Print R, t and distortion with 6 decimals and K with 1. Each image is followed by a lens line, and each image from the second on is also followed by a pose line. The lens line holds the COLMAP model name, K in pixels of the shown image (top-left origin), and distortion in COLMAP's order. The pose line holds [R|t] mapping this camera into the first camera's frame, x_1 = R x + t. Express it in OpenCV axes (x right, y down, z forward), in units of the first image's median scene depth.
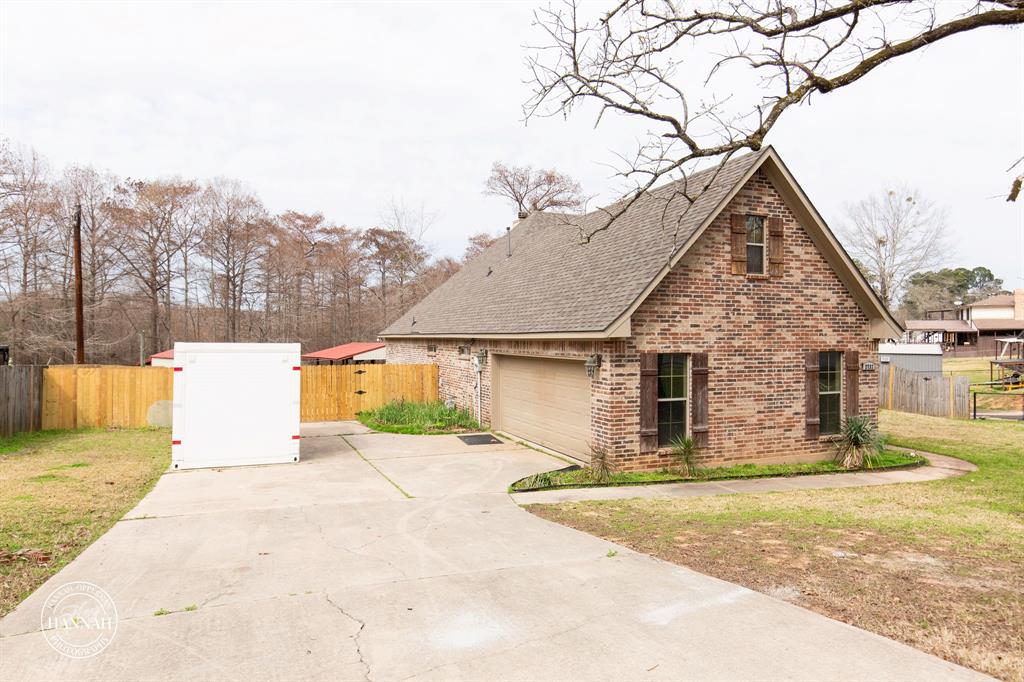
lens RADIAL K [[617.0, 0, 512.0], [0, 617.0, 341.0], [0, 0, 1]] dist [-0.005092, -0.001268]
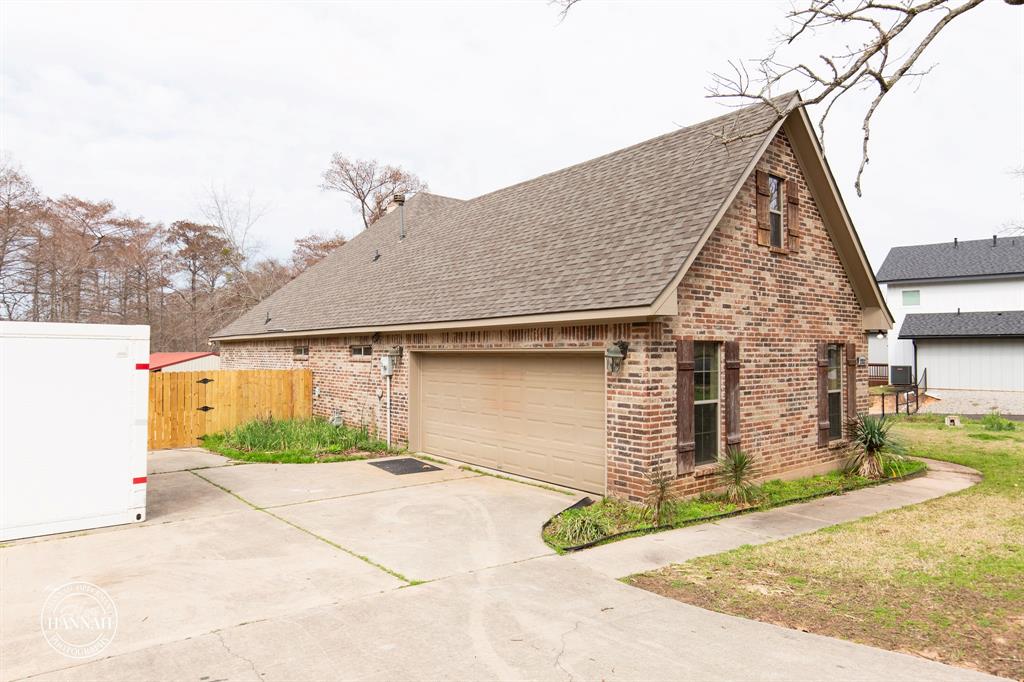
lens RADIAL K [[617.0, 0, 512.0], [0, 617.0, 341.0], [0, 0, 1]] dist [-0.005092, -0.001268]
pose [[0.958235, 0.004432, 0.285949, -0.177117], [0.002412, 0.999719, -0.023579, 0.035173], [-0.285973, 0.023284, 0.957955, 0.319573]]
